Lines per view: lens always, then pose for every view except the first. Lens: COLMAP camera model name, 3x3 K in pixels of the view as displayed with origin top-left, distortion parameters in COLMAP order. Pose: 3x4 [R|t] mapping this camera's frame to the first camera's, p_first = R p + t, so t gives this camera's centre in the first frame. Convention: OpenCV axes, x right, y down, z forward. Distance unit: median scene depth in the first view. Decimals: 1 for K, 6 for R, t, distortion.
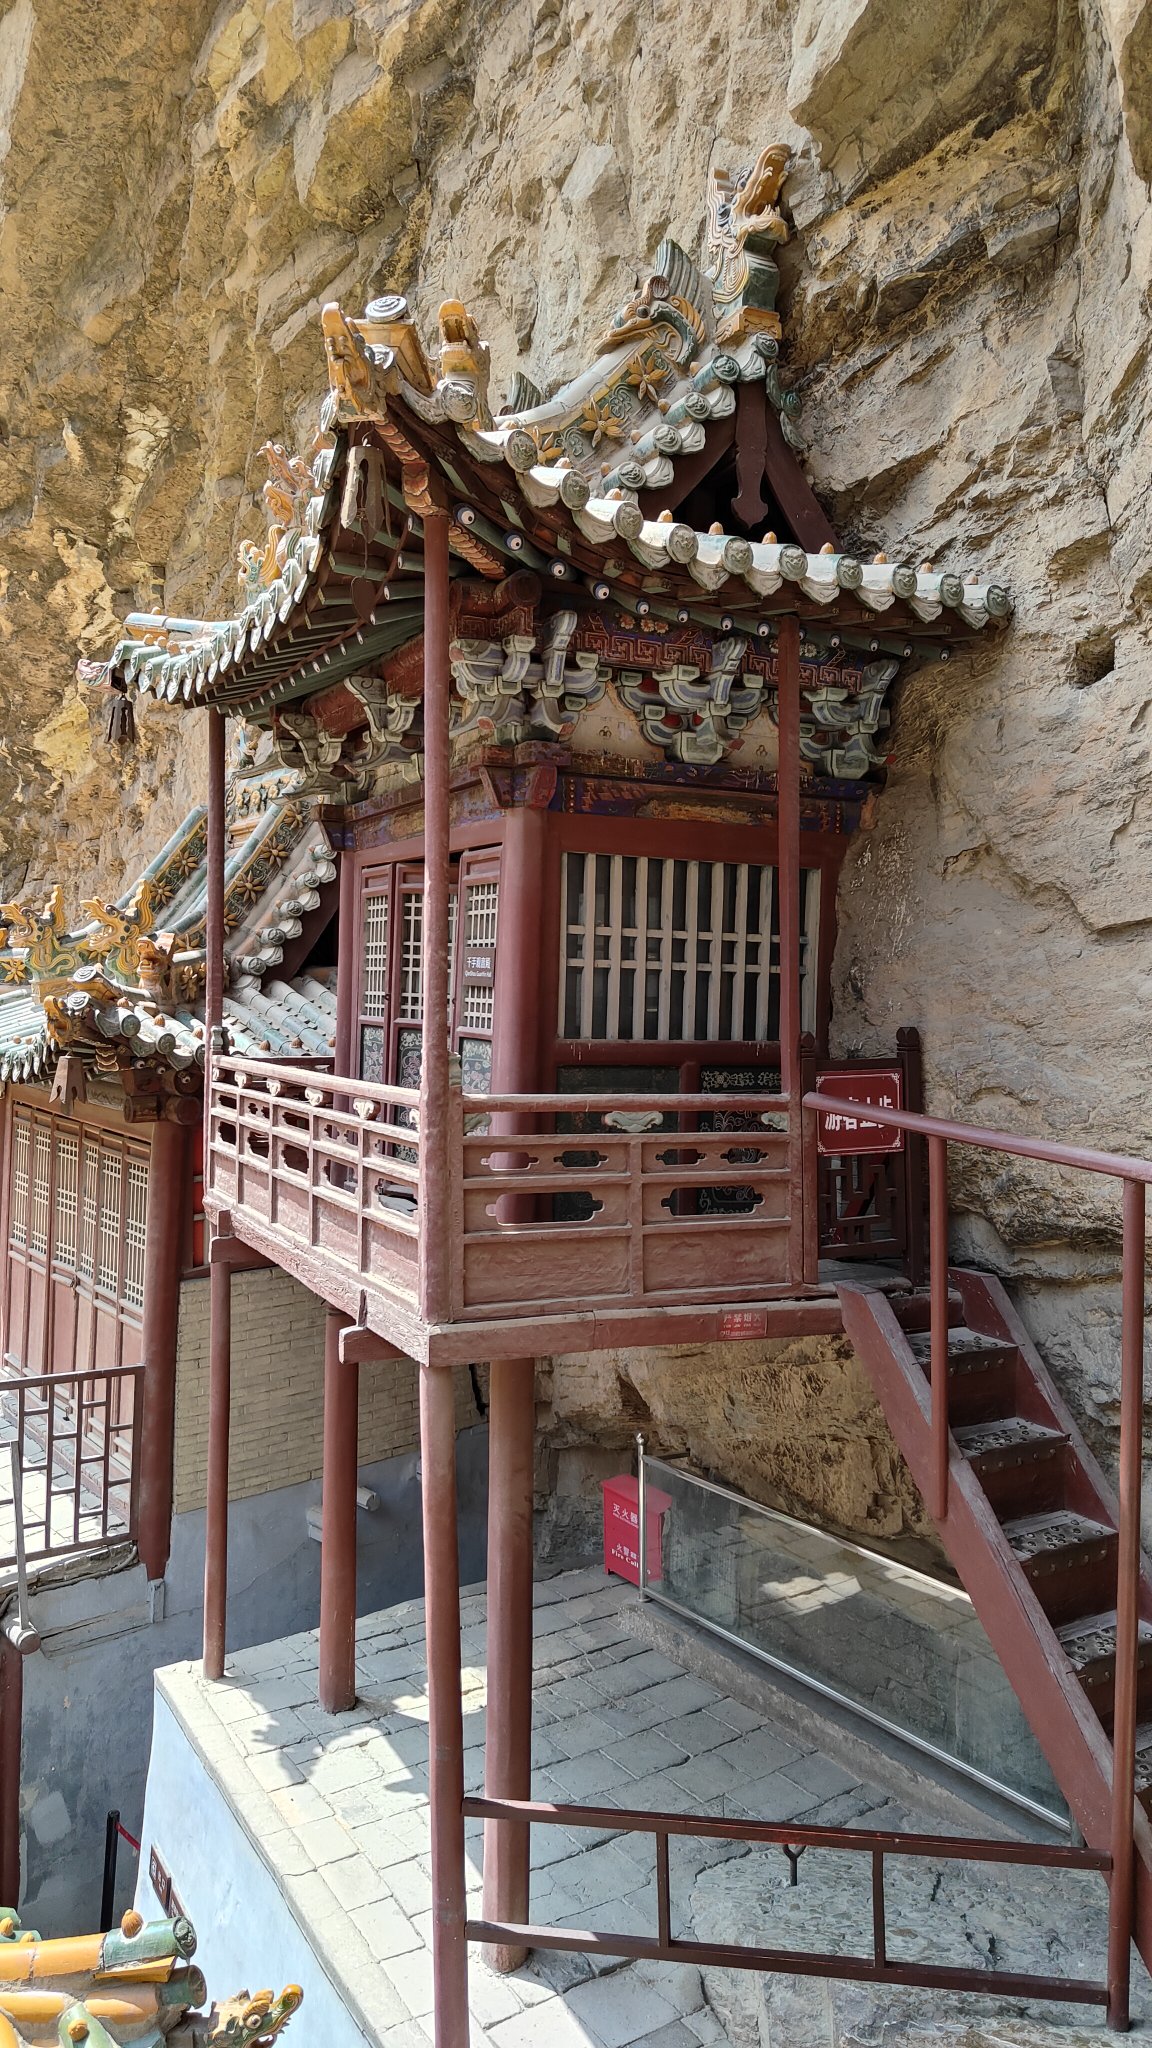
lens RADIAL K [[1425.7, 0, 576.0], [0, 1425.7, 1024.0], [0, 0, 1]] dist [0.015023, 0.001145]
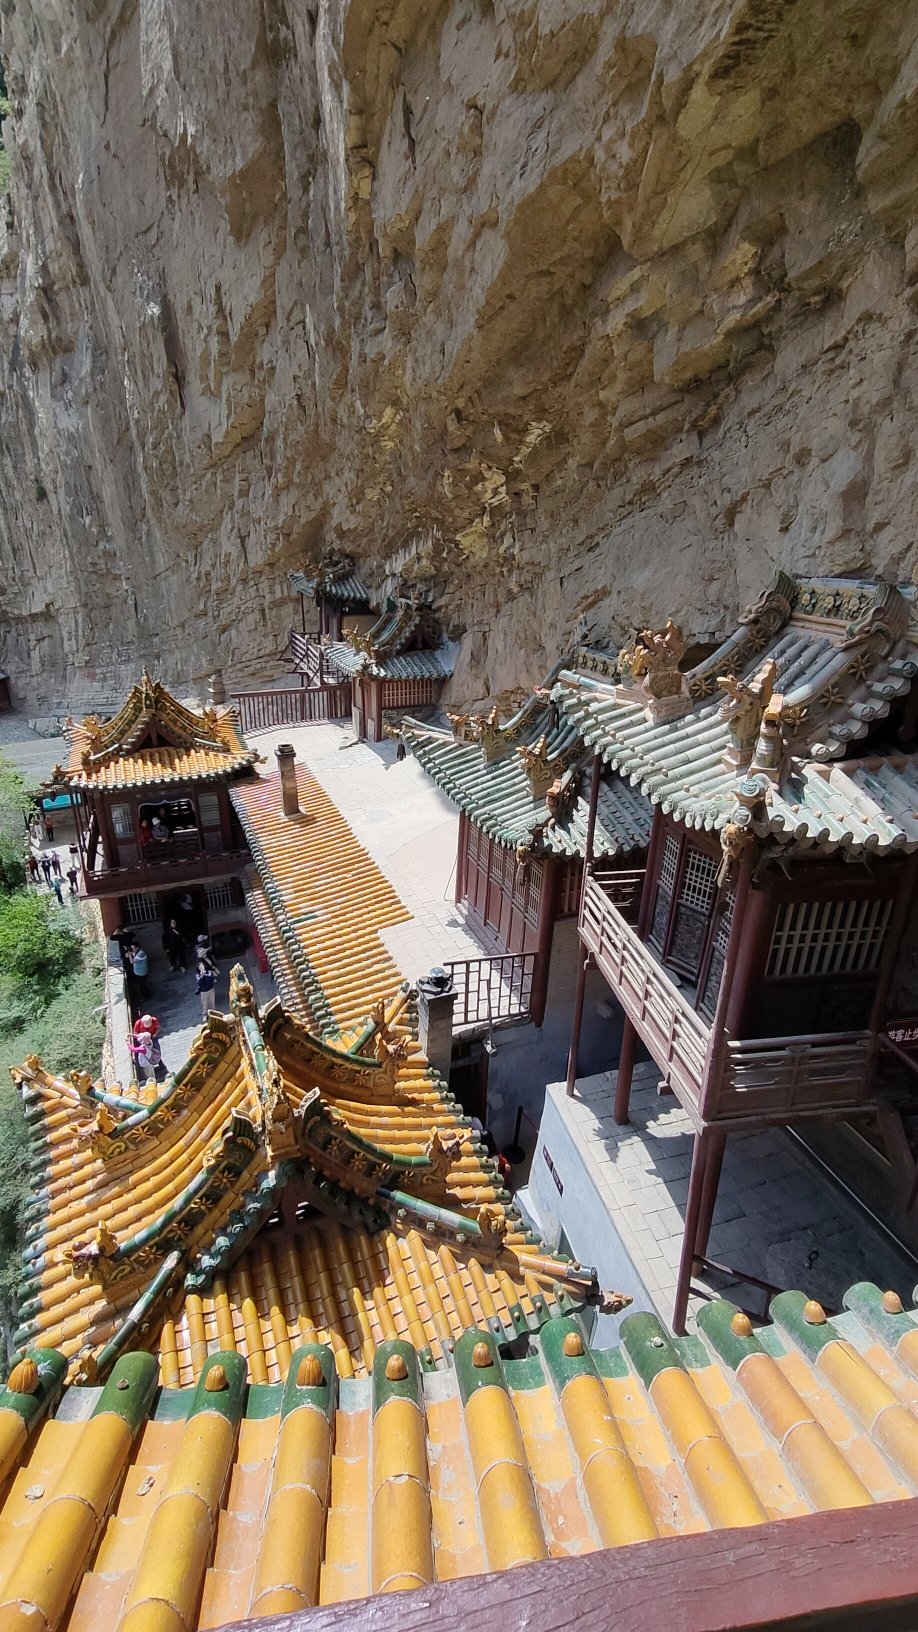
lens RADIAL K [[760.6, 0, 459.0], [0, 760.6, 816.0], [0, 0, 1]] dist [0.007083, 0.000593]
pose [[0.956850, 0.112927, -0.267743, -0.110413], [-0.012433, 0.936464, 0.350542, -0.396260], [0.290318, -0.332087, 0.897460, -0.091129]]
